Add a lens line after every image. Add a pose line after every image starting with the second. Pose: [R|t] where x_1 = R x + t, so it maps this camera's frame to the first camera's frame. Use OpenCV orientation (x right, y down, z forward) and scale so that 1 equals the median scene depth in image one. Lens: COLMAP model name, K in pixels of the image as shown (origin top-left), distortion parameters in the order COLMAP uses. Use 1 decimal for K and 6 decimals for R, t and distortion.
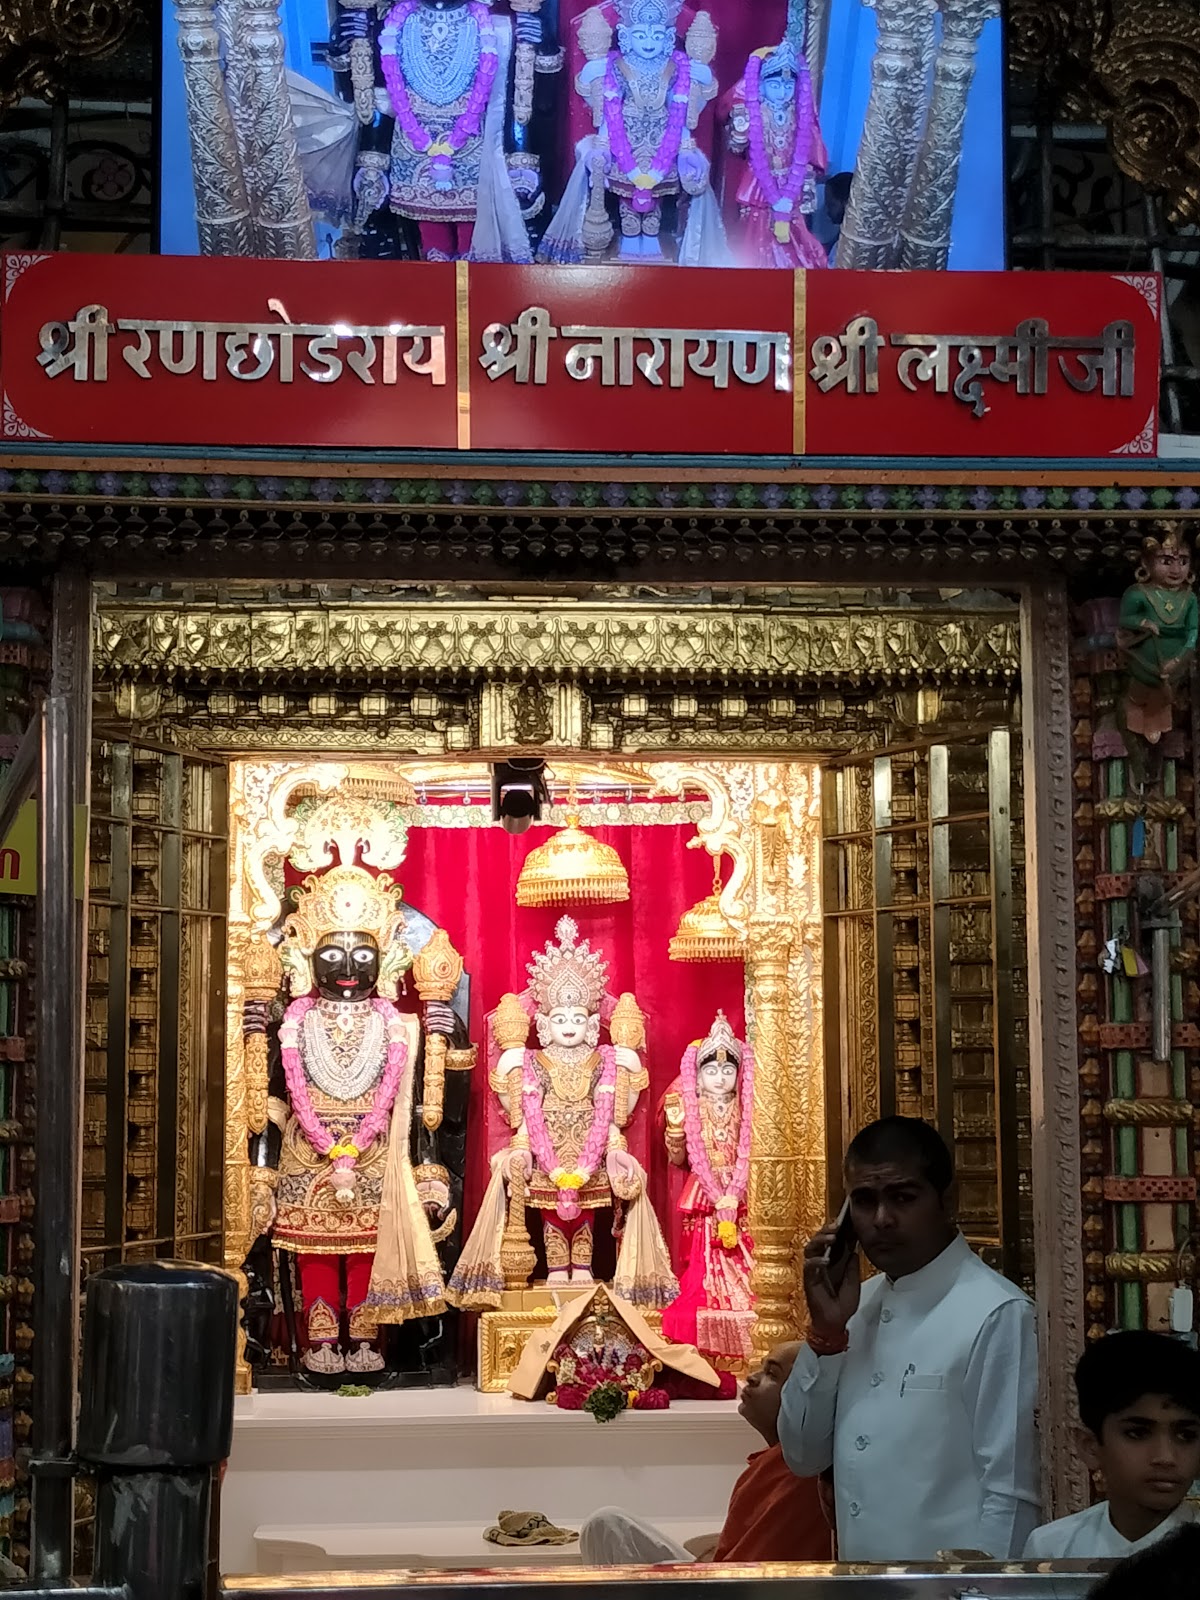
lens RADIAL K [[2808.4, 0, 600.0], [0, 2808.4, 800.0], [0, 0, 1]] dist [0.151796, 0.082705]
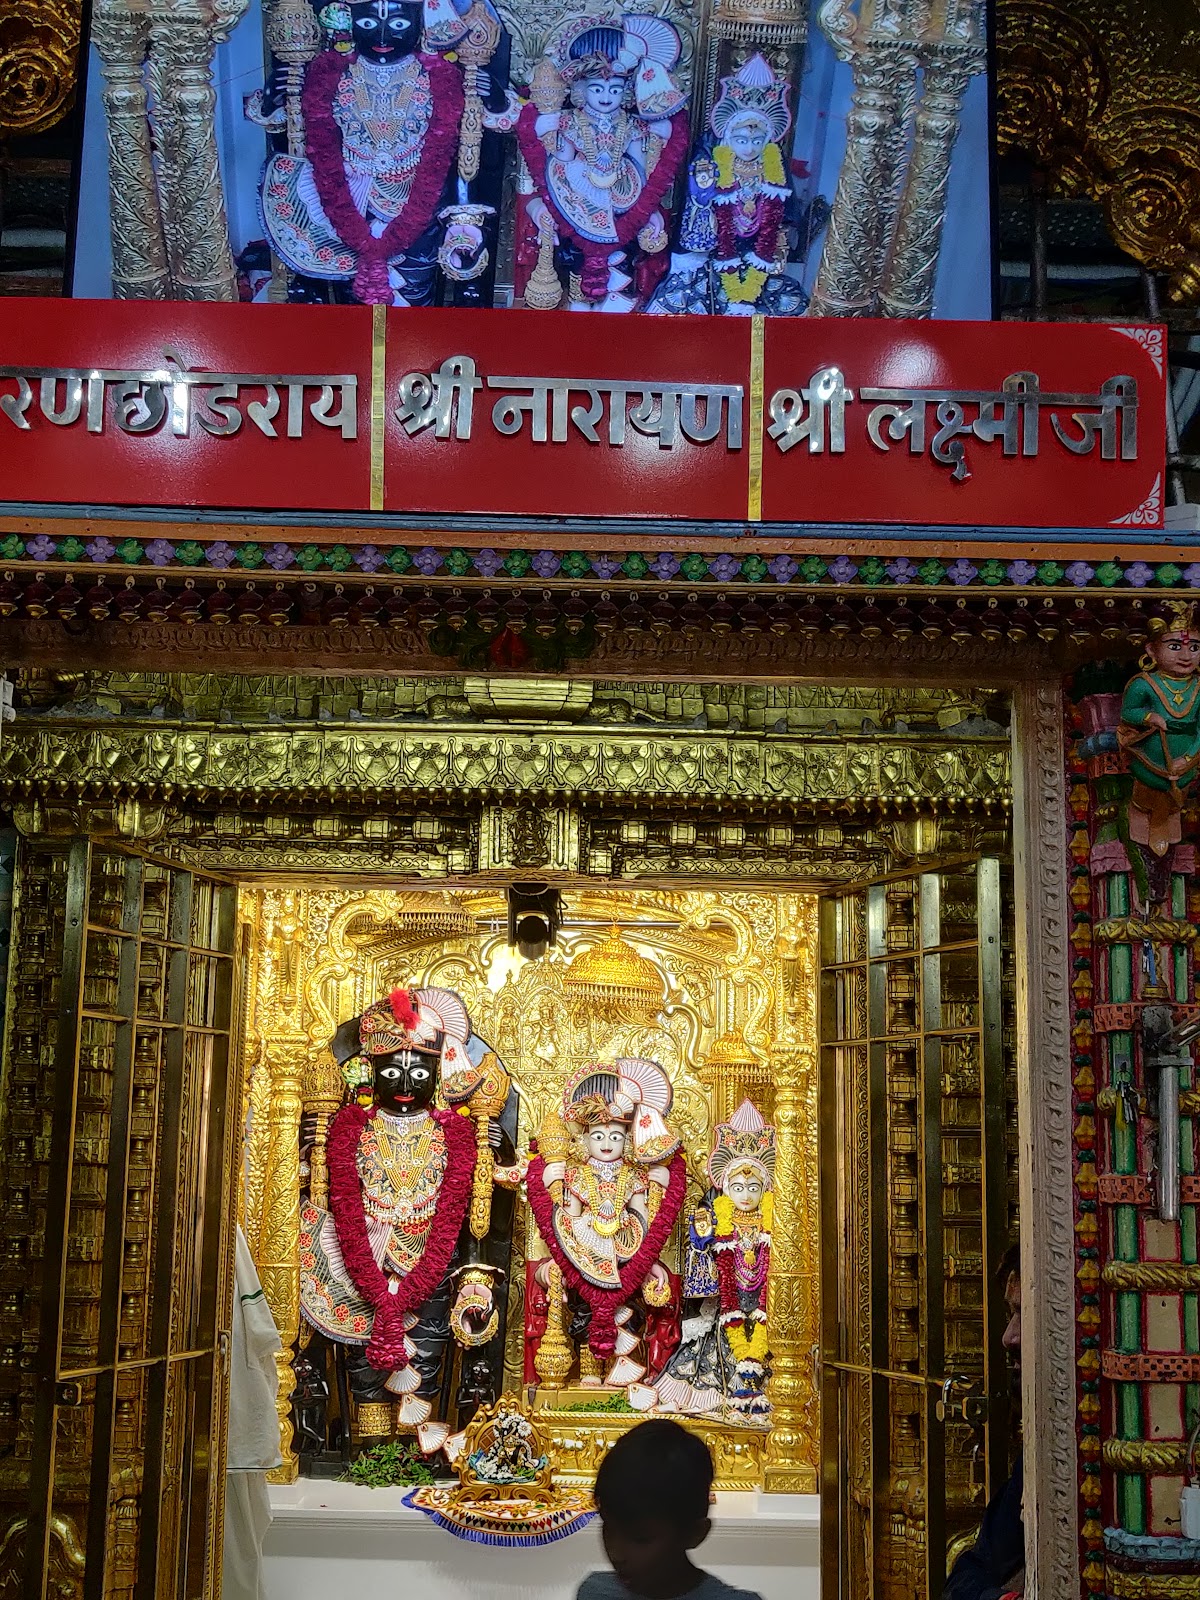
lens RADIAL K [[2311.7, 0, 530.5], [0, 2311.7, 800.4], [0, 0, 1]] dist [0.188238, -0.841521]
pose [[0.997715, 0.012574, -0.066375, 0.043752], [-0.016675, 0.997962, -0.061592, 0.010032], [0.065466, 0.062558, 0.995892, 0.238255]]
